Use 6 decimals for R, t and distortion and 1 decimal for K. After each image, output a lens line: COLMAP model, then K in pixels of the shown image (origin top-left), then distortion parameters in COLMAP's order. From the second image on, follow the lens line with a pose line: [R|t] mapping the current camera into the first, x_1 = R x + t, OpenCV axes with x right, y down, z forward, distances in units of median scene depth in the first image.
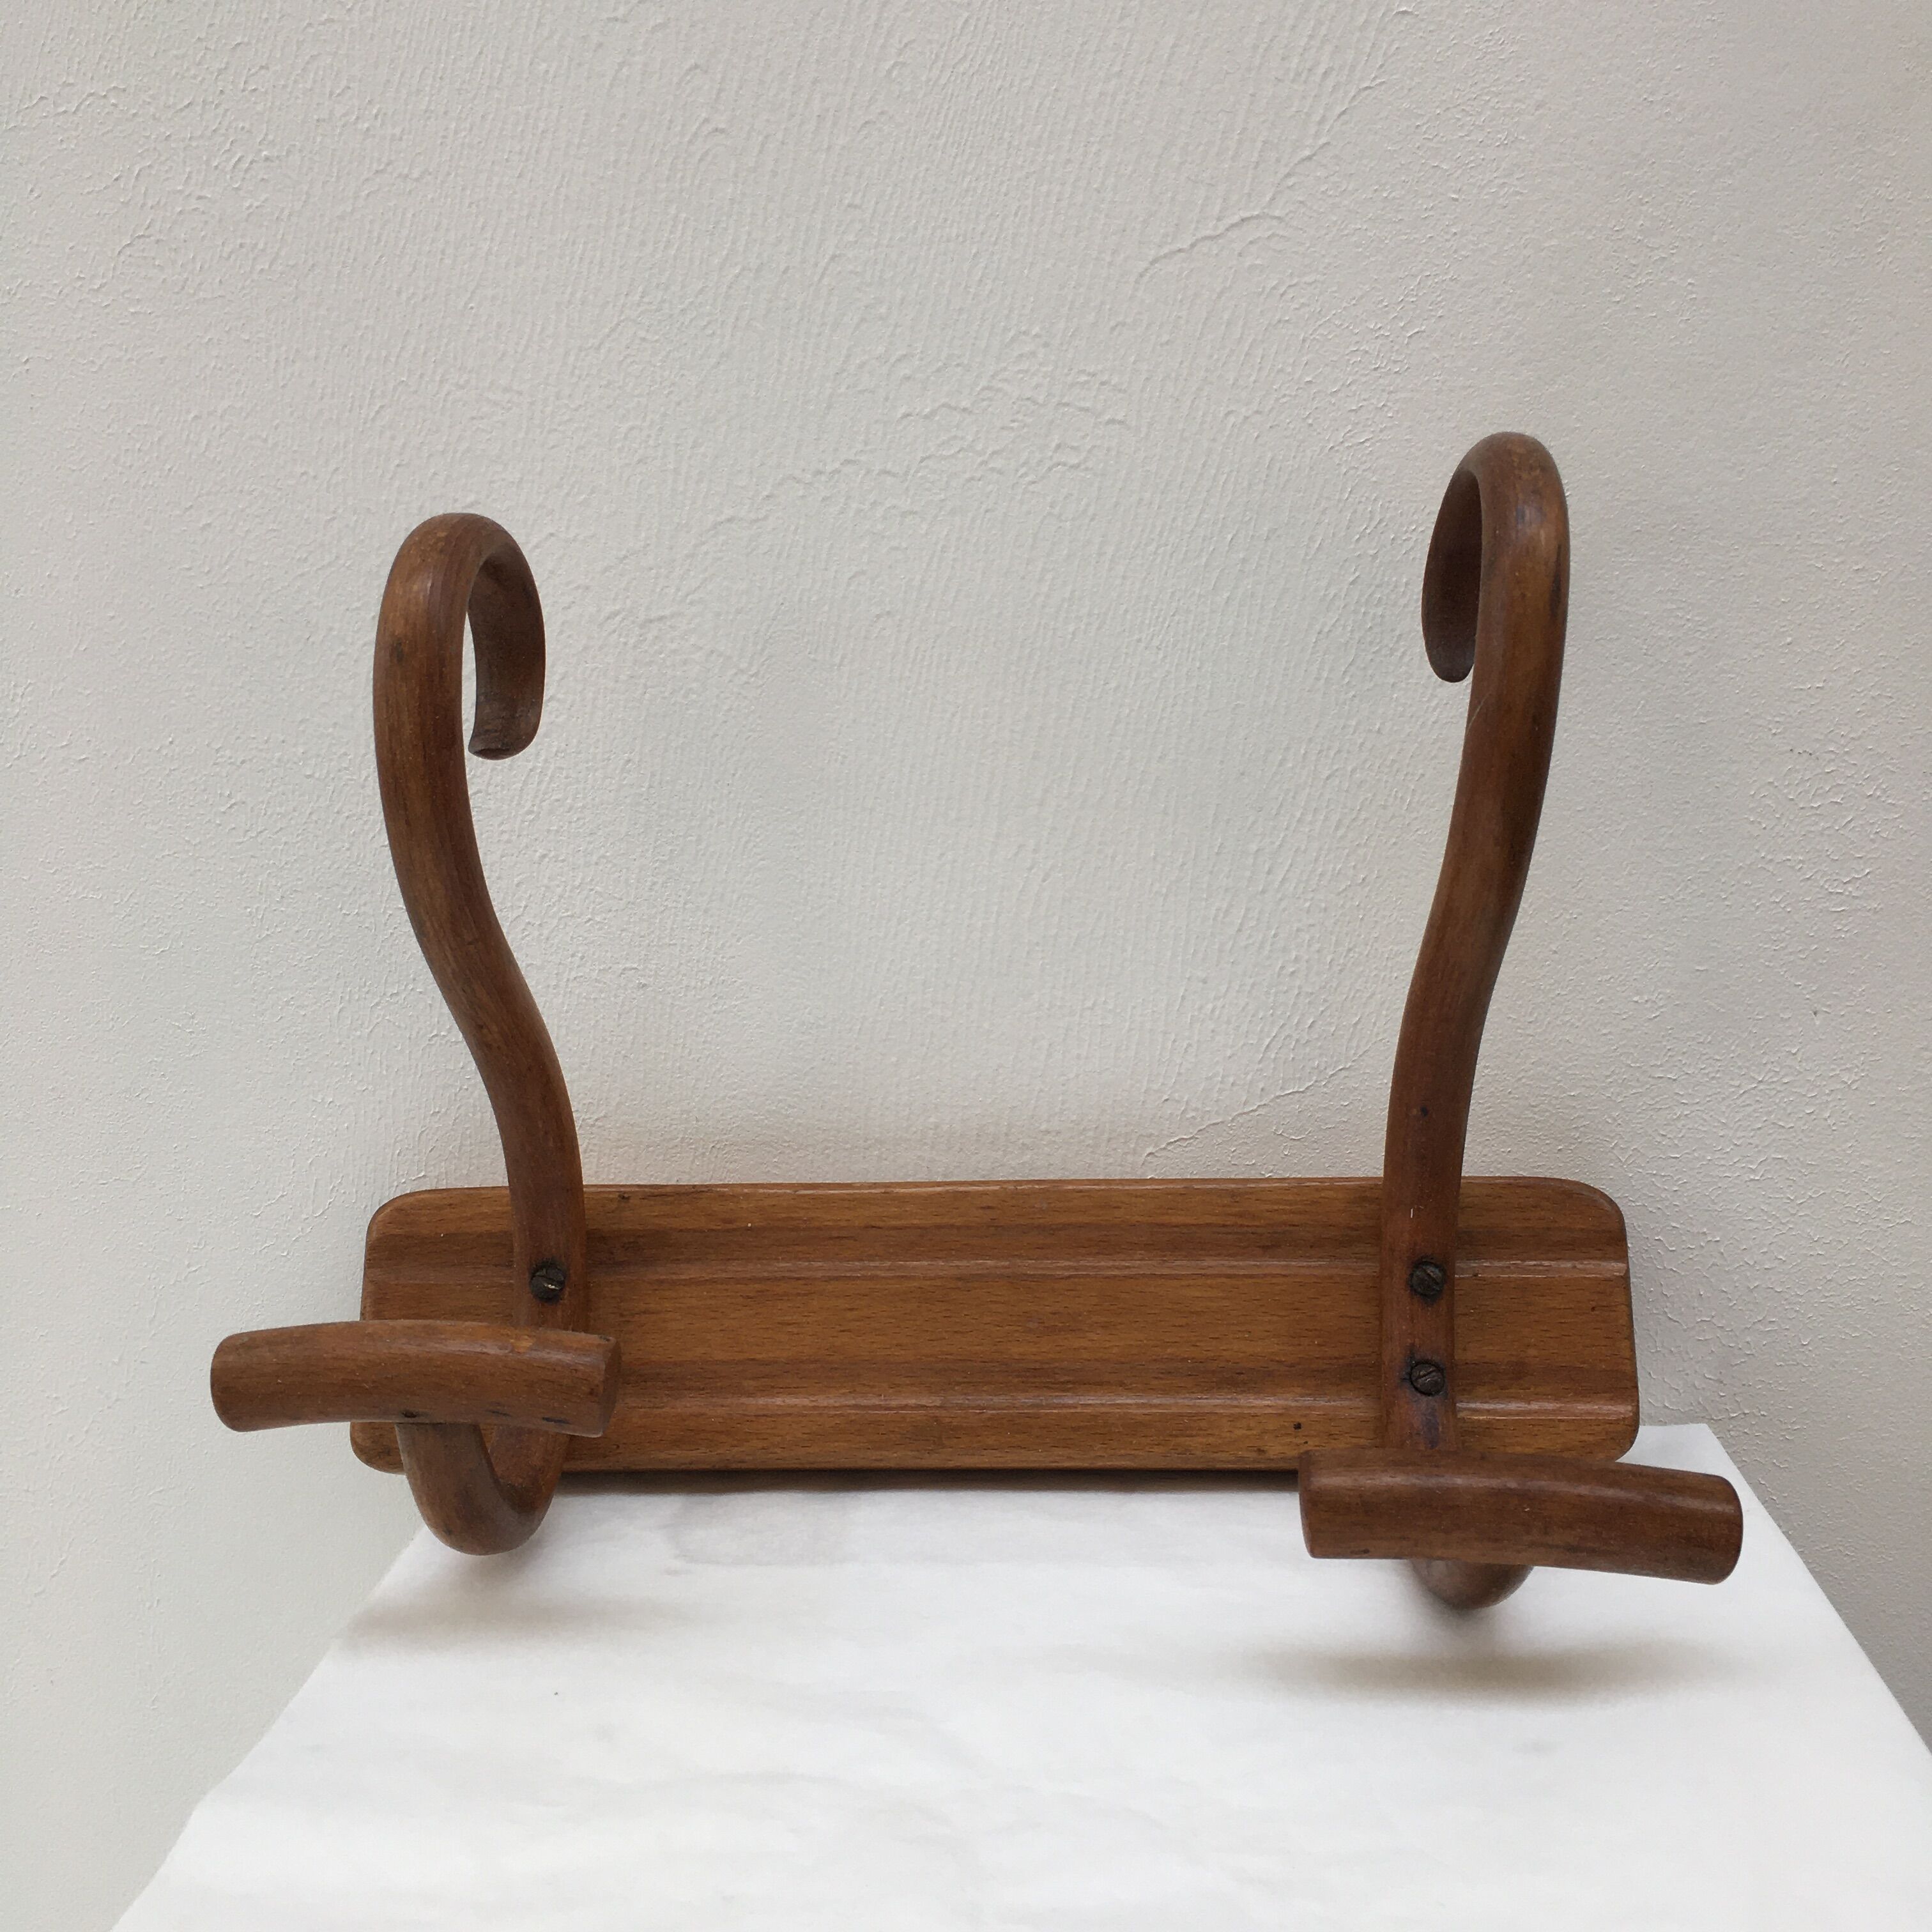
lens RADIAL K [[2223.3, 0, 966.0], [0, 2223.3, 966.0], [0, 0, 1]] dist [0.032828, 0.036904]
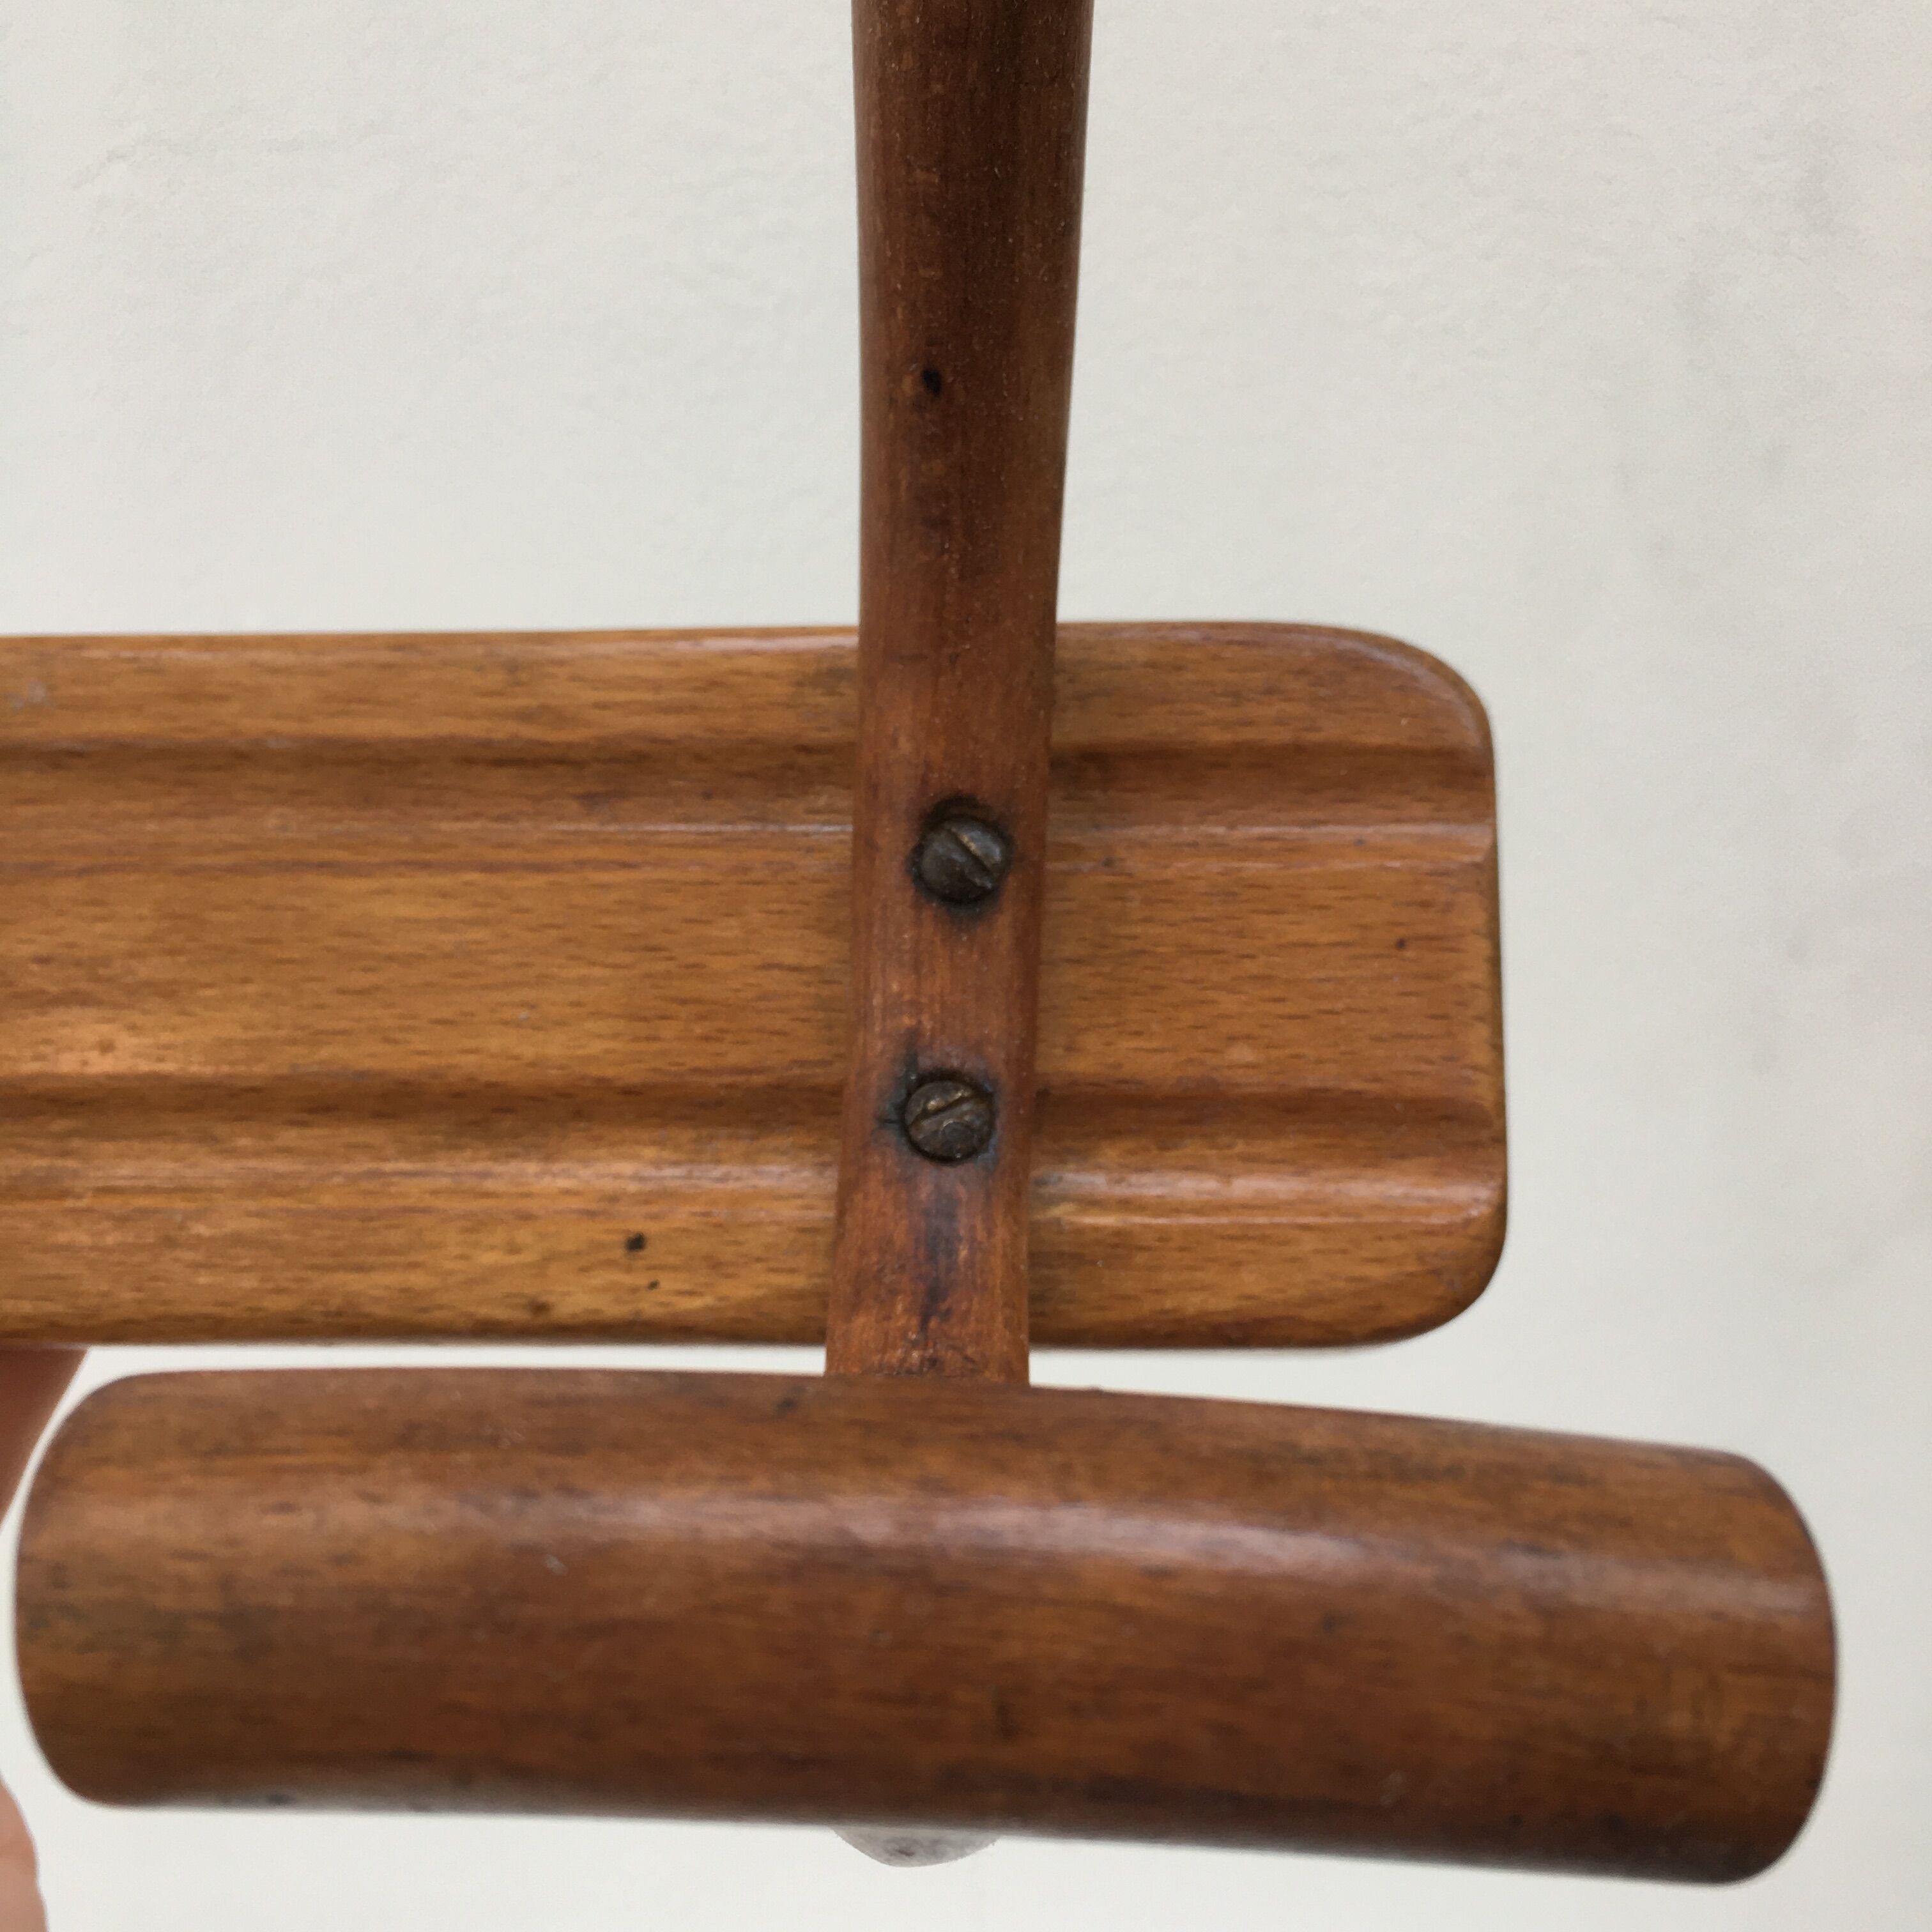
lens RADIAL K [[2223.3, 0, 966.0], [0, 2223.3, 966.0], [0, 0, 1]] dist [0.032828, 0.036904]
pose [[0.999895, 0.001904, 0.014347, 0.199882], [-0.003301, 0.995186, 0.097953, 0.119836], [-0.014092, -0.097990, 0.995088, 0.615270]]
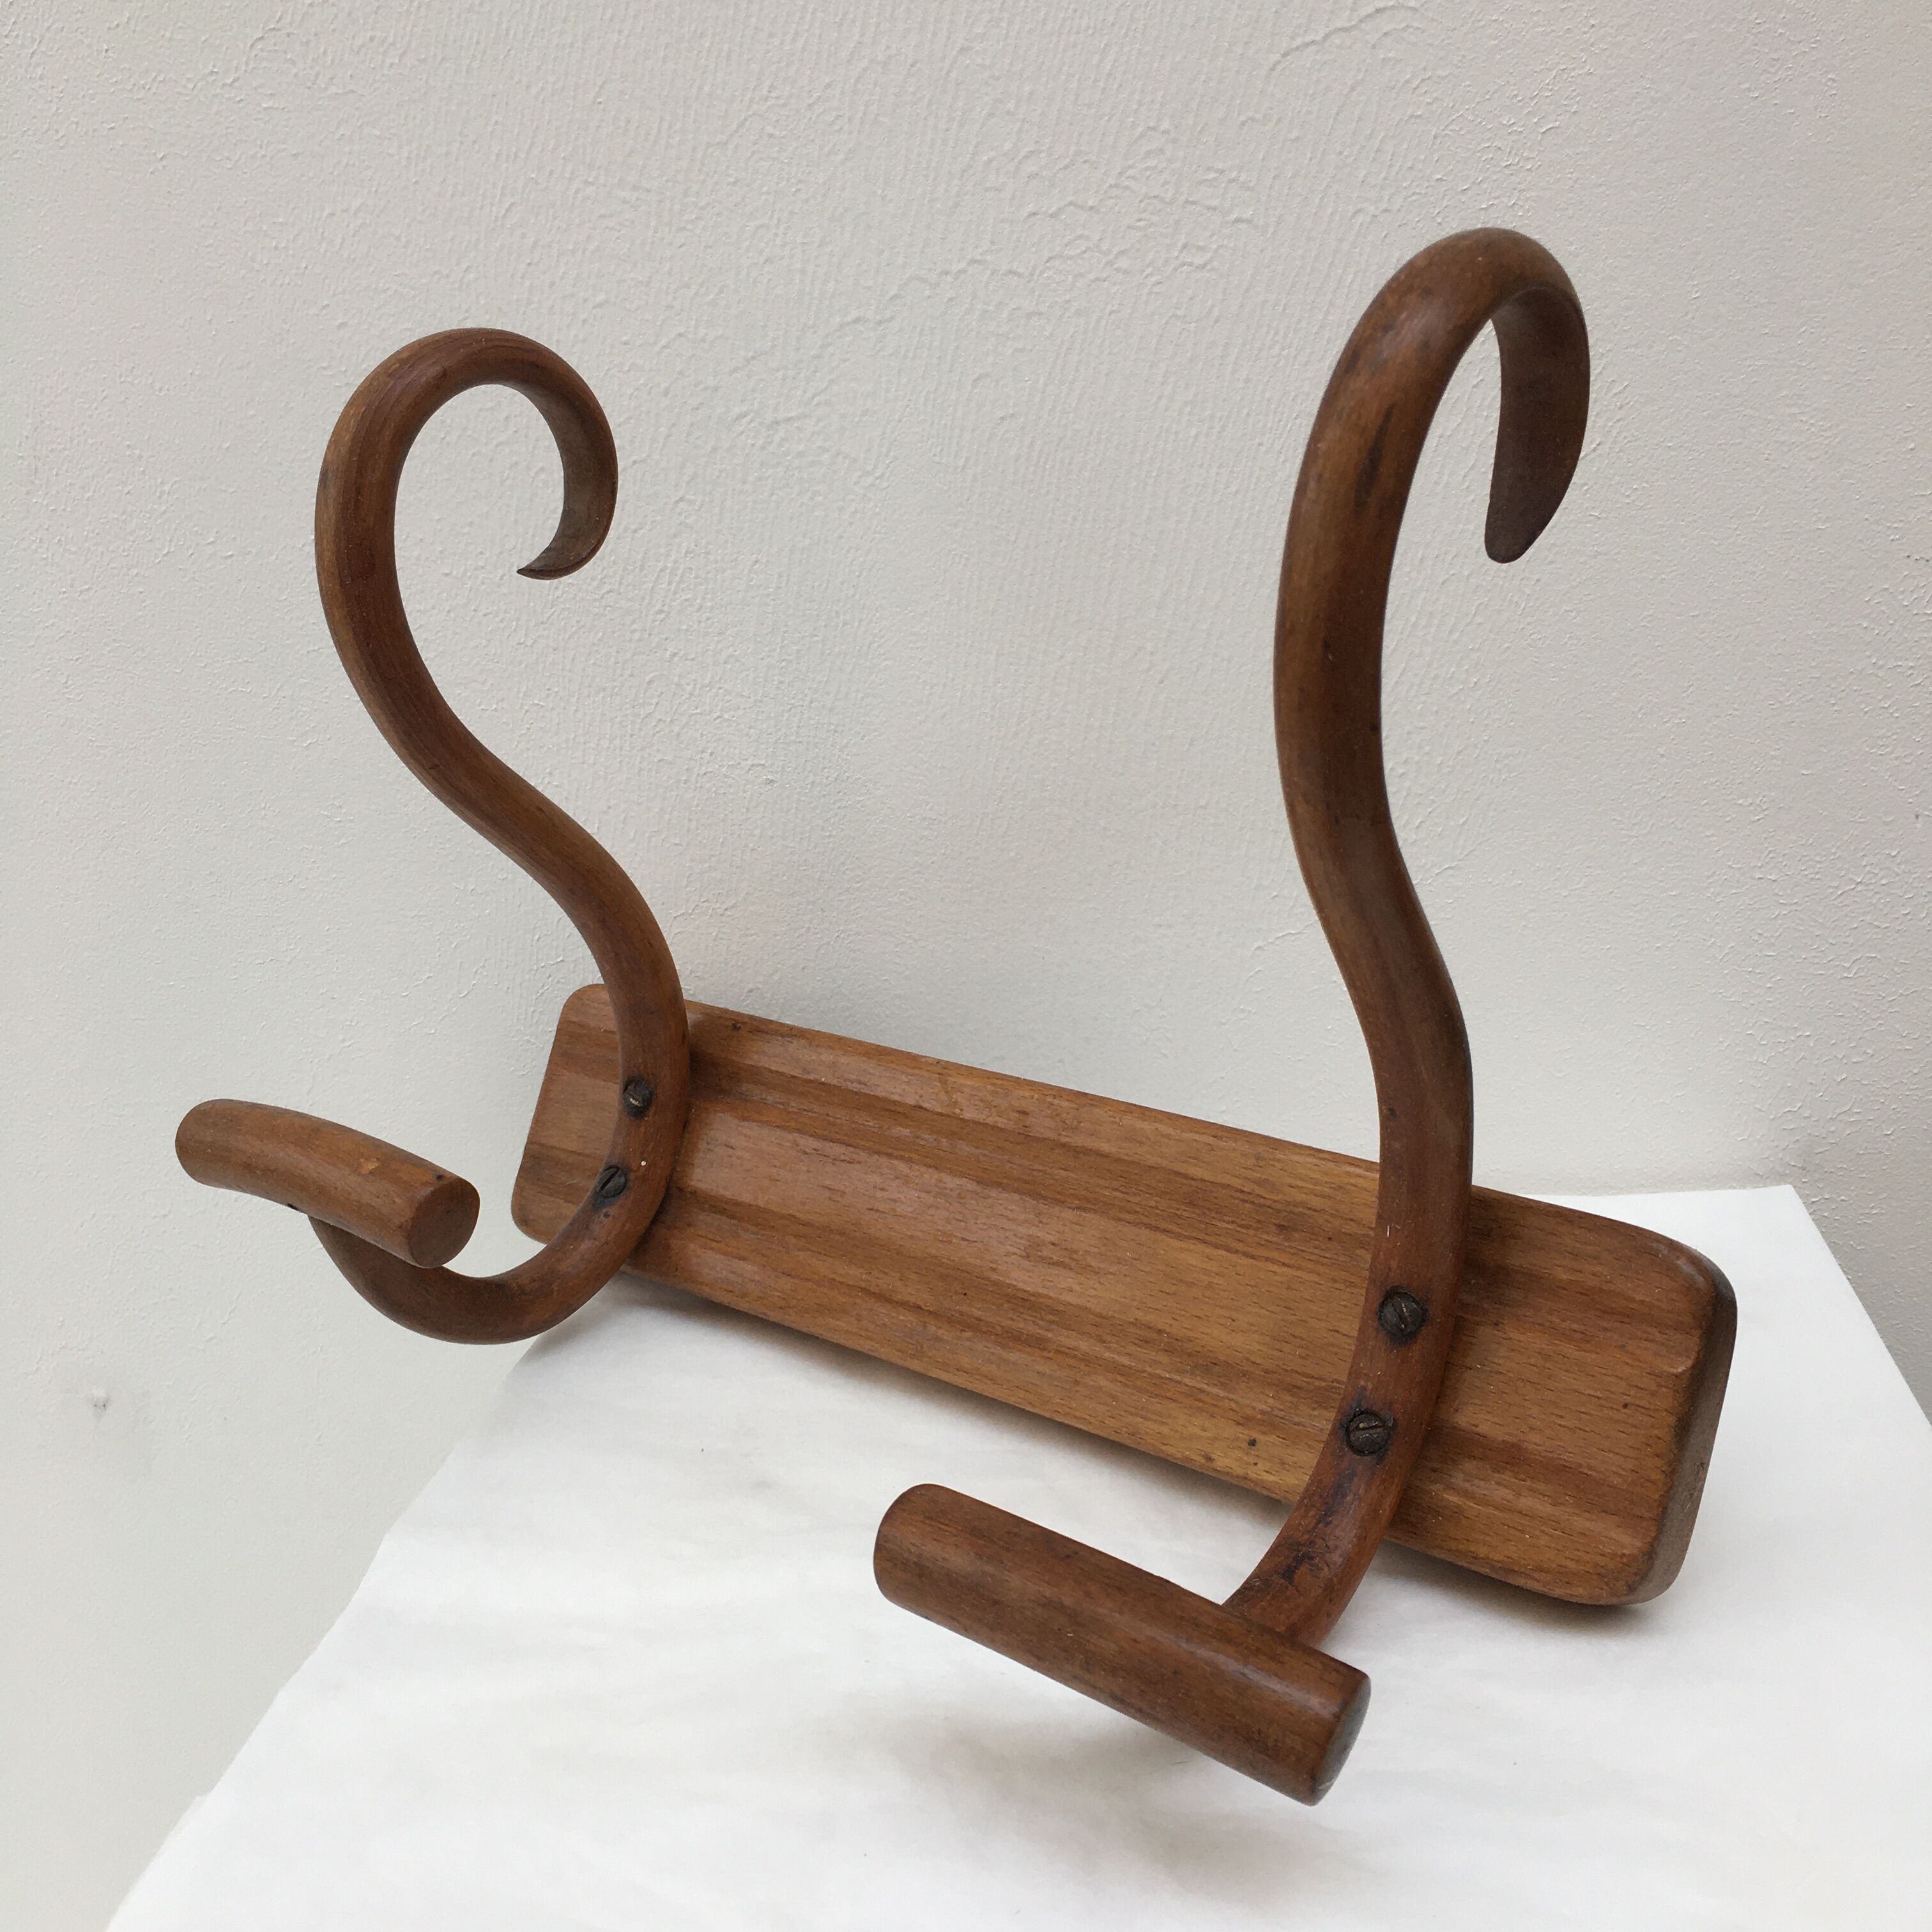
lens RADIAL K [[2223.3, 0, 966.0], [0, 2223.3, 966.0], [0, 0, 1]] dist [0.032828, 0.036904]
pose [[0.814028, 0.164764, -0.556966, 0.497422], [-0.087341, 0.982741, 0.163067, -0.097404], [0.574221, -0.084095, 0.814370, 0.267181]]
